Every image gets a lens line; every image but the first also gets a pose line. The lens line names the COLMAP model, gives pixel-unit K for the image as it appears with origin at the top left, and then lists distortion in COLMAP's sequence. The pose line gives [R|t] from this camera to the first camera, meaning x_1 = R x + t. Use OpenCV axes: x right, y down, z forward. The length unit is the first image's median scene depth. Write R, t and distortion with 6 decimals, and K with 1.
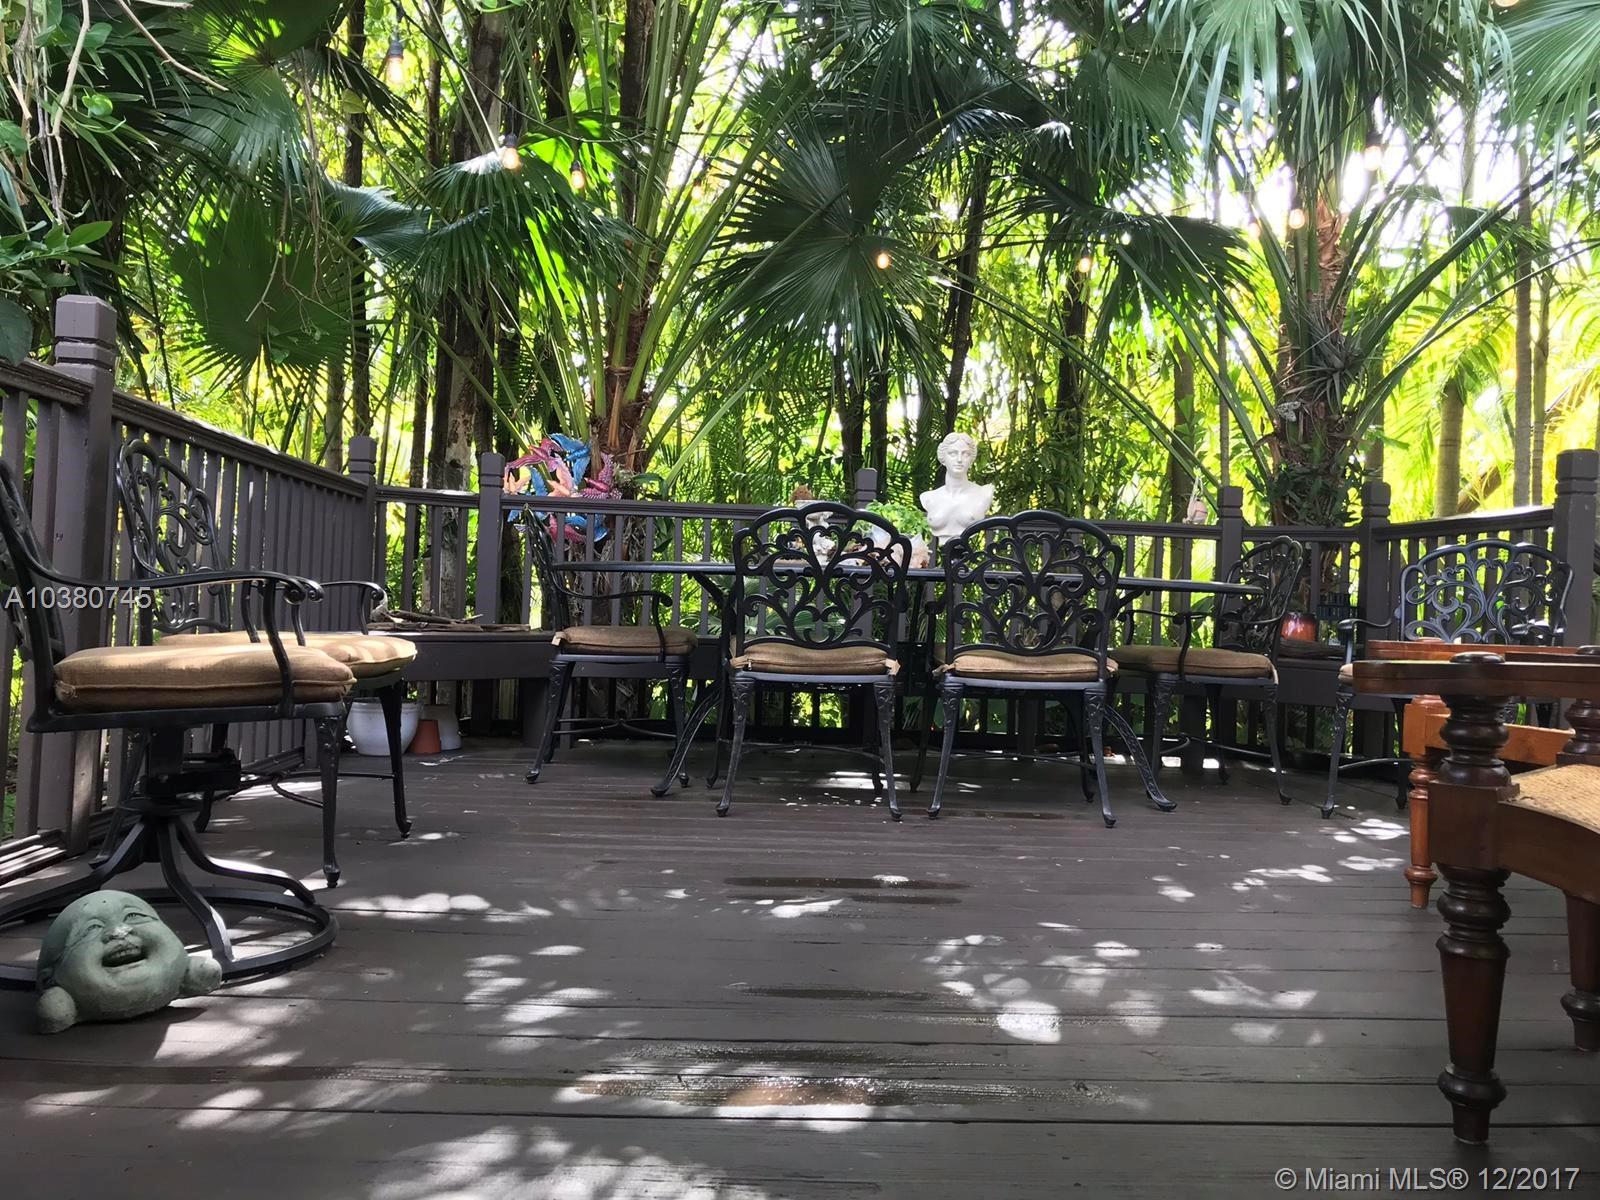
lens RADIAL K [[1330.6, 0, 824.7], [0, 1330.6, 616.9], [0, 0, 1]] dist [0.079487, -0.245677]
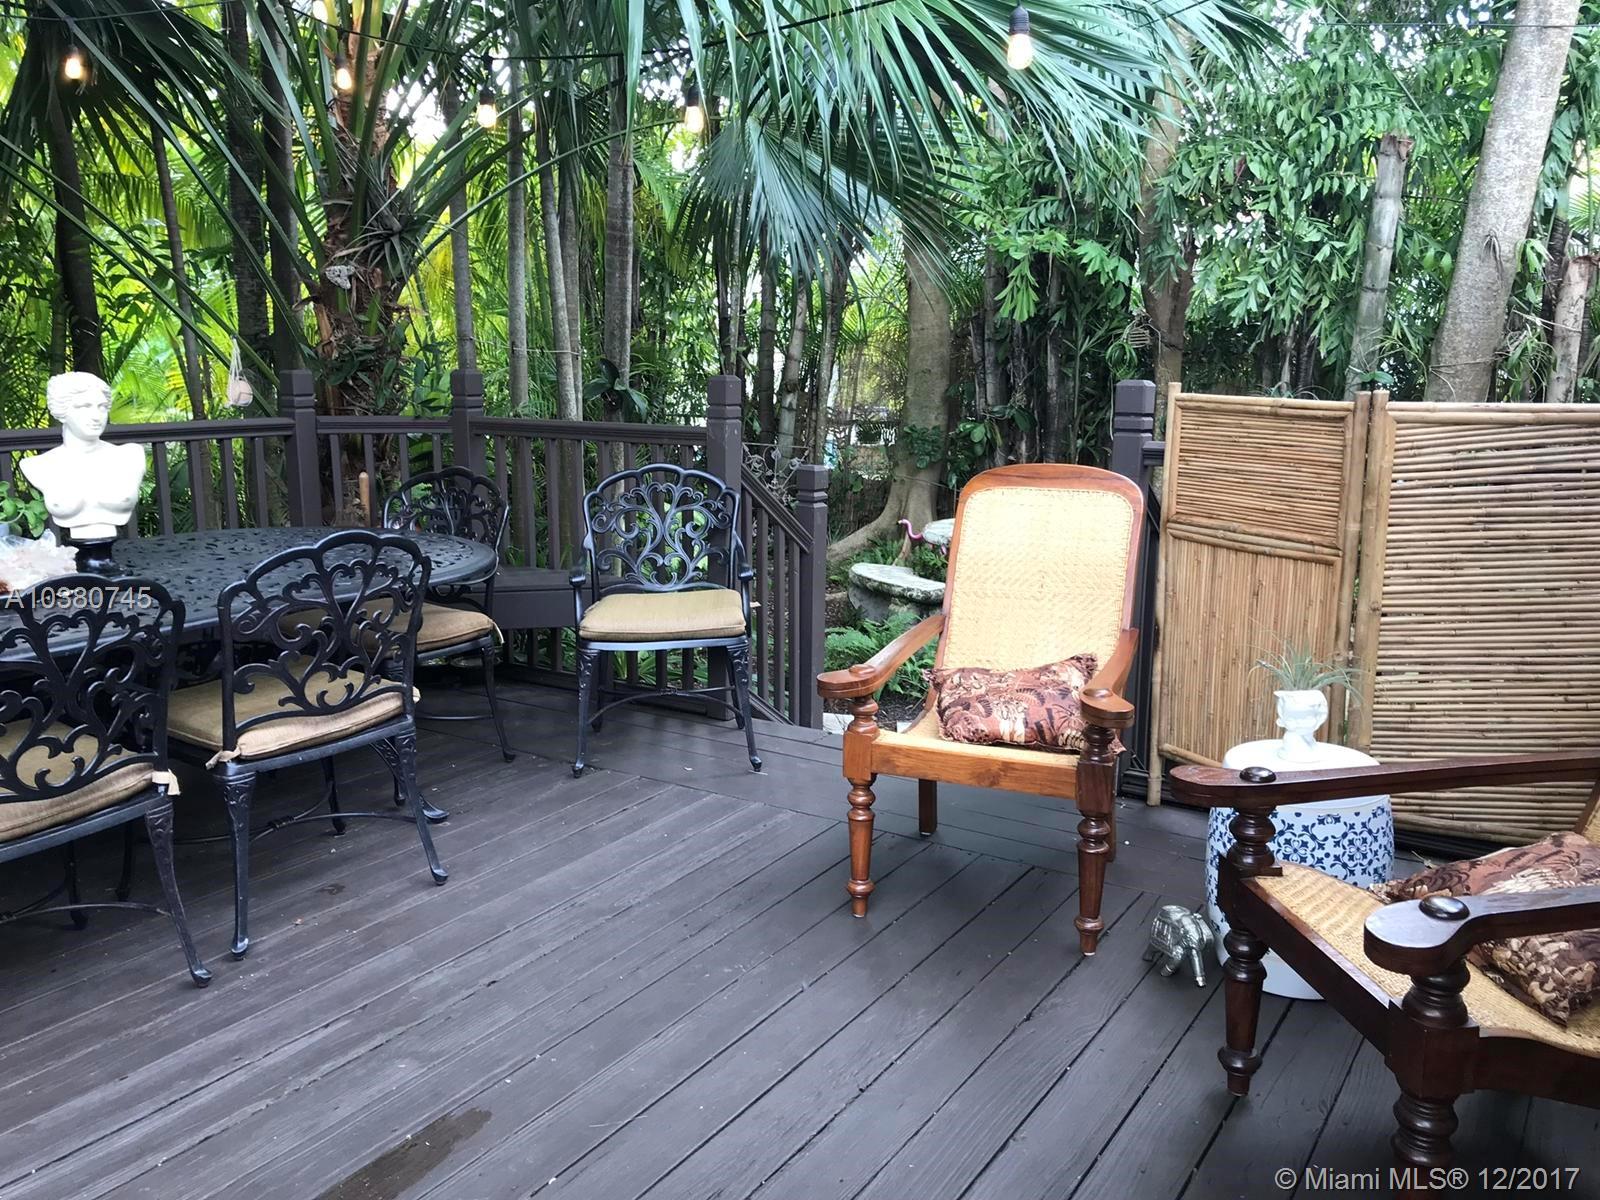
lens RADIAL K [[1315.9, 0, 802.9], [0, 1315.9, 530.3], [0, 0, 1]] dist [0.001869, 0.000551]
pose [[0.609184, -0.154160, 0.777901, -0.151934], [0.030865, 0.984789, 0.170989, -0.116078], [-0.792428, -0.080154, 0.604676, 0.201743]]
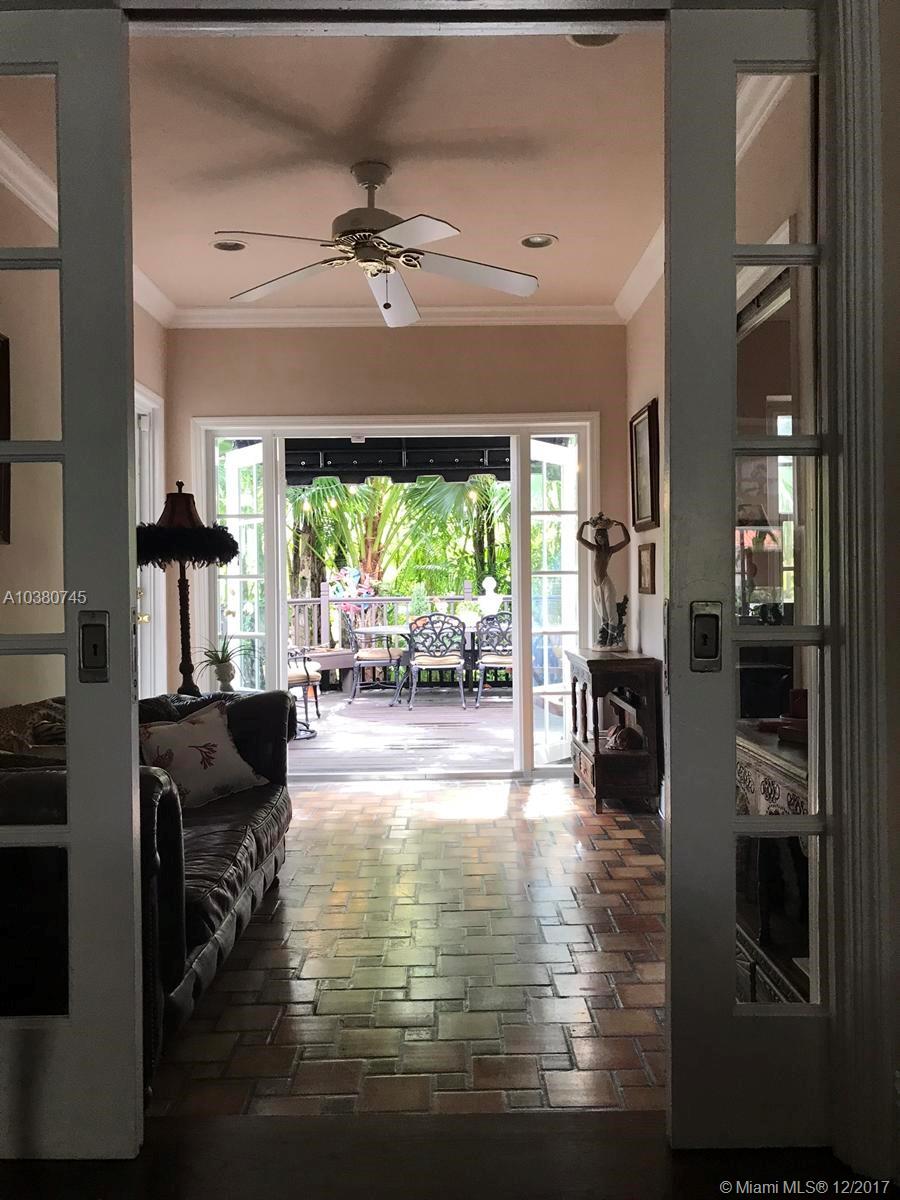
lens RADIAL K [[986.9, 0, 461.8], [0, 986.9, 595.1], [0, 0, 1]] dist [0.001869, 0.000551]
pose [[0.996639, -0.052076, -0.063236, 0.123463], [0.051888, 0.998642, -0.004614, -0.065640], [0.063390, 0.001317, 0.997988, -0.798909]]
